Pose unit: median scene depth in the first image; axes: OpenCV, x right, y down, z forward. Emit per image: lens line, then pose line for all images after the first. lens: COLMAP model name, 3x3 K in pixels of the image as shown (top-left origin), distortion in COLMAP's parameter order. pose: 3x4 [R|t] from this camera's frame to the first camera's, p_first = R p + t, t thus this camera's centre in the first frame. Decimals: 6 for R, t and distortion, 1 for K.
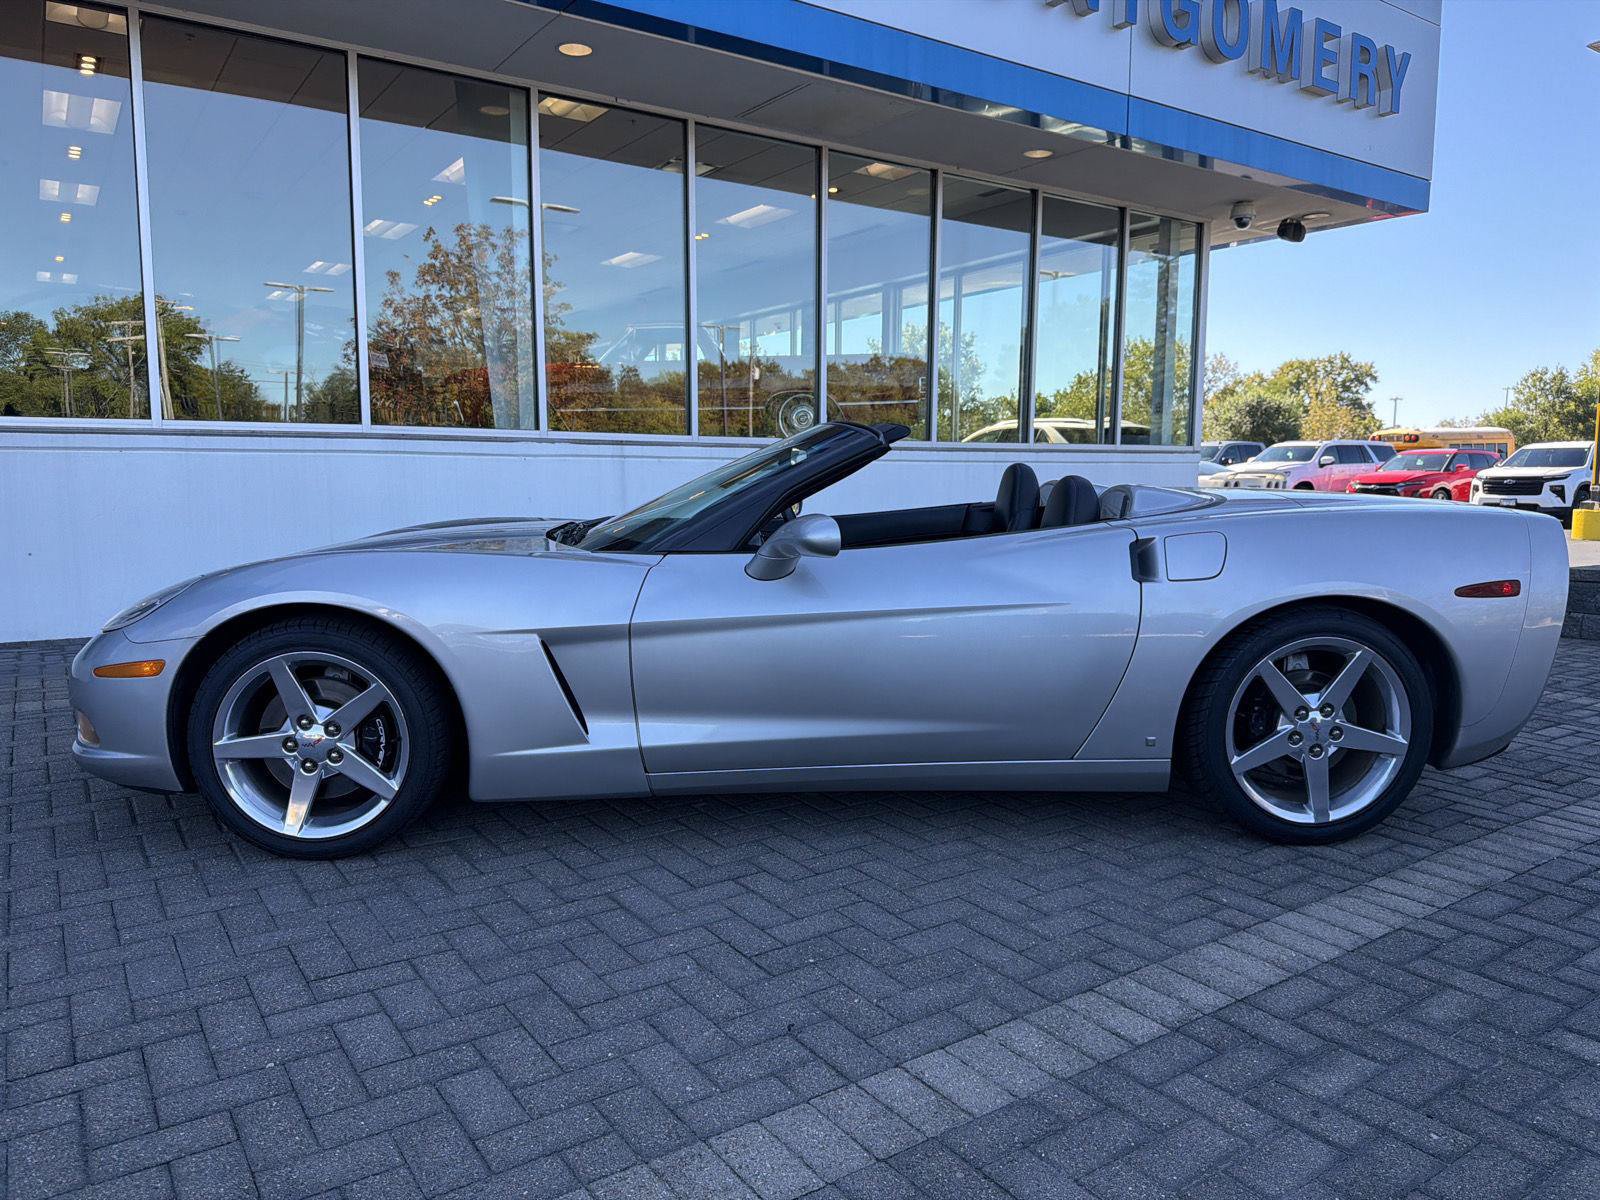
lens RADIAL K [[1136.9, 0, 801.7], [0, 1136.9, 603.1], [0, 0, 1]] dist [-0.004749, -0.007666]
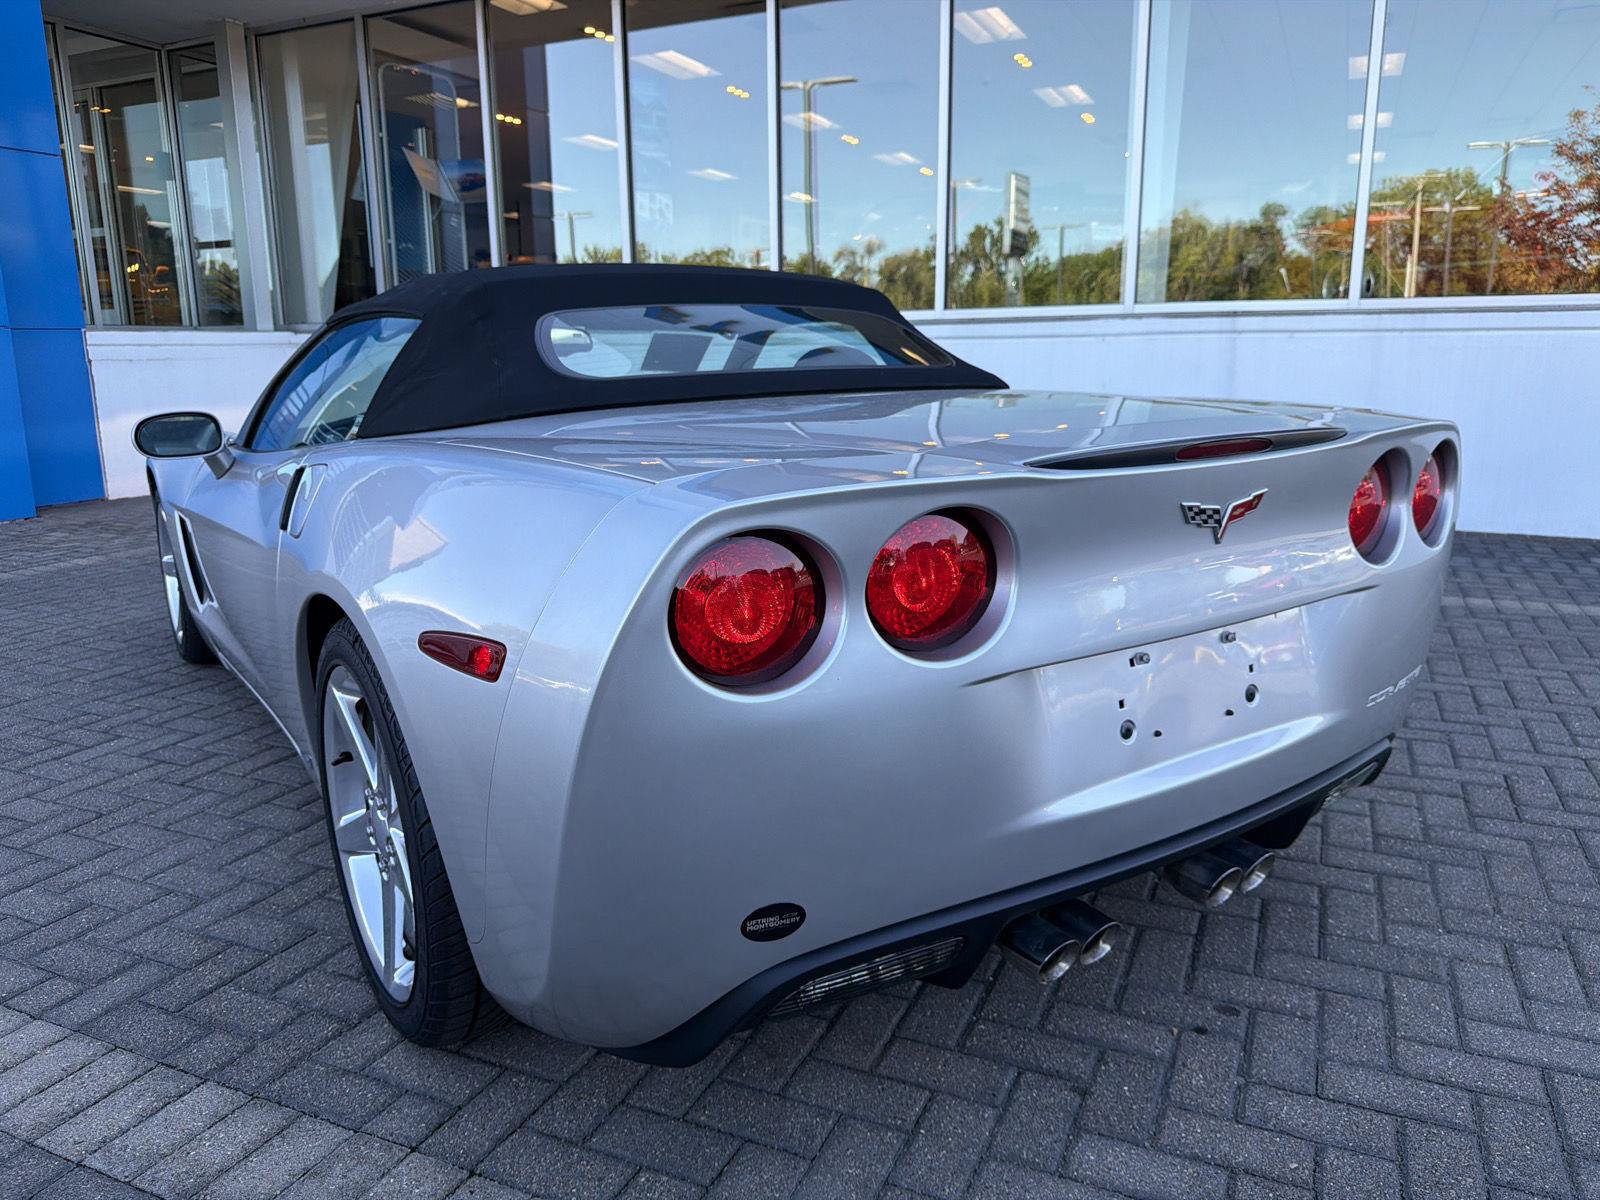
lens RADIAL K [[1136.9, 0, 801.7], [0, 1136.9, 603.1], [0, 0, 1]] dist [-0.004749, -0.007666]
pose [[0.514178, 0.181762, -0.838202, 1.008741], [-0.088883, 0.983317, 0.158706, -0.114890], [0.853065, -0.007101, 0.521756, 0.863286]]
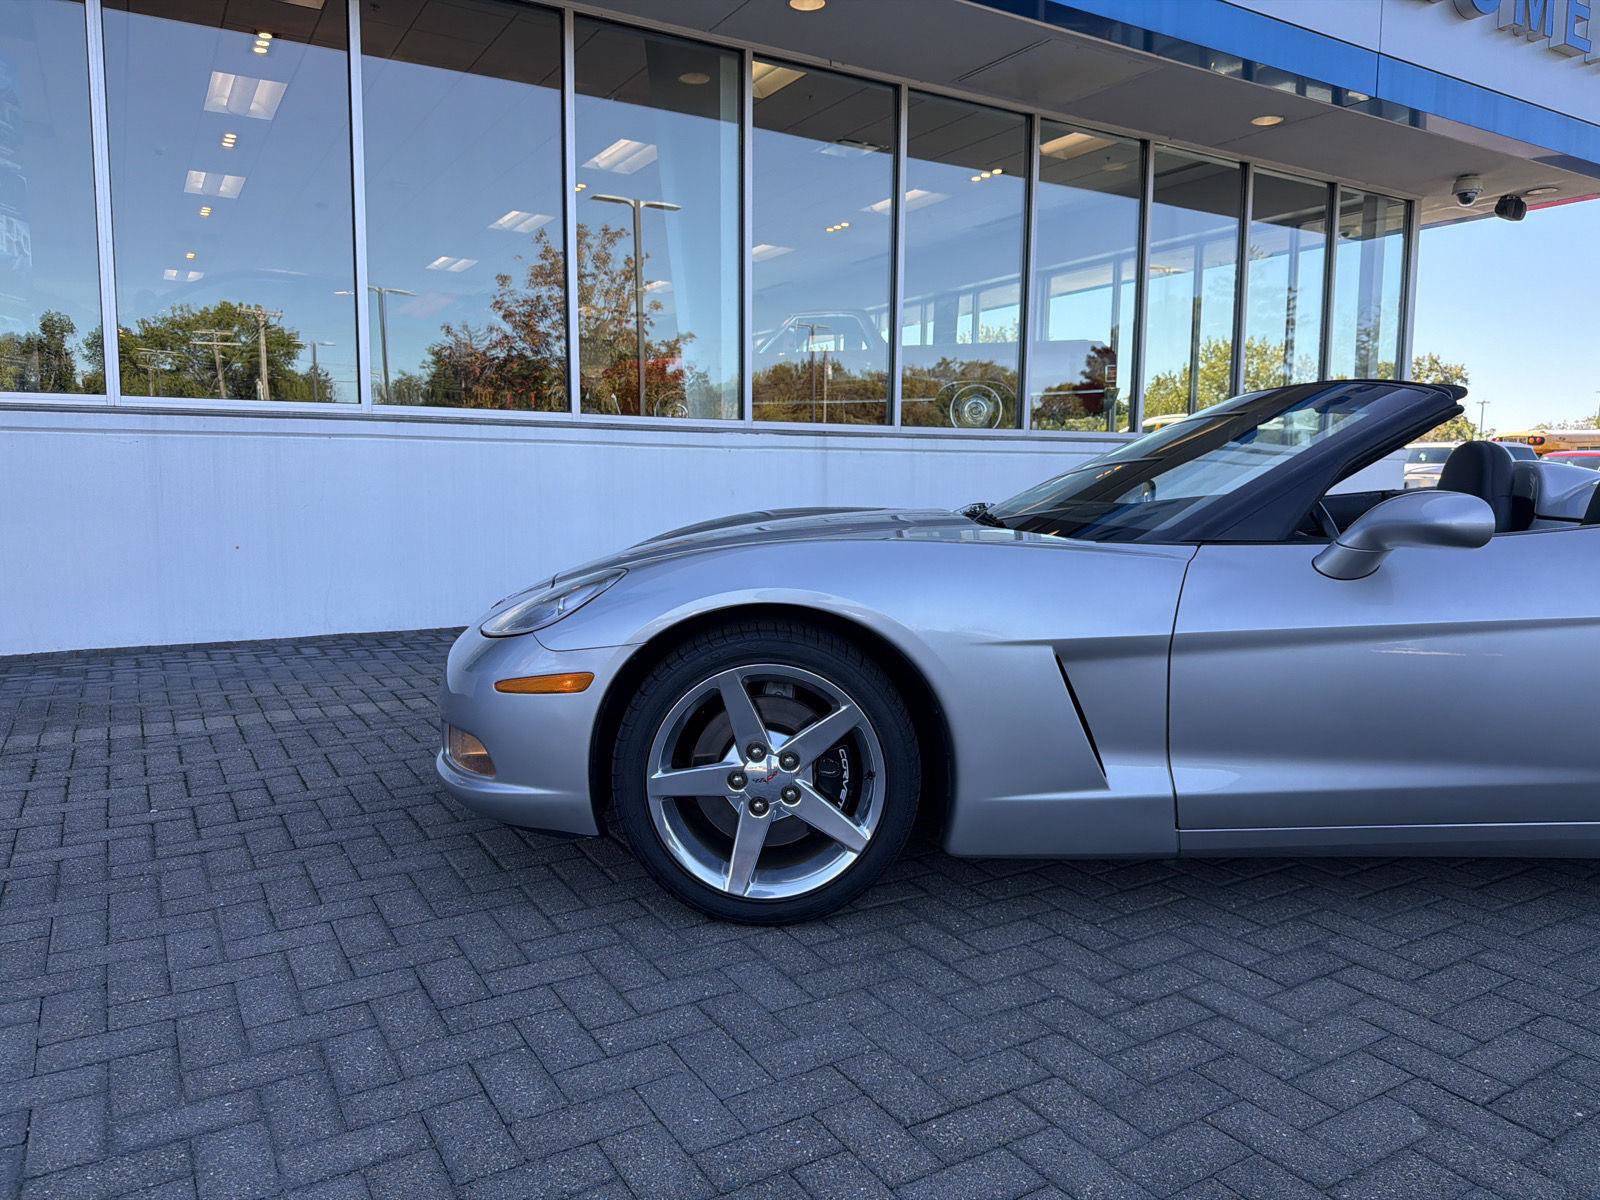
lens RADIAL K [[1130.2, 0, 791.8], [0, 1130.2, 599.5], [0, 0, 1]] dist [0.012315, -0.019299]
pose [[0.997613, 0.013632, -0.067692, -0.333383], [-0.013924, 0.999896, -0.003846, 0.000528], [0.067633, 0.004780, 0.997699, 0.196931]]
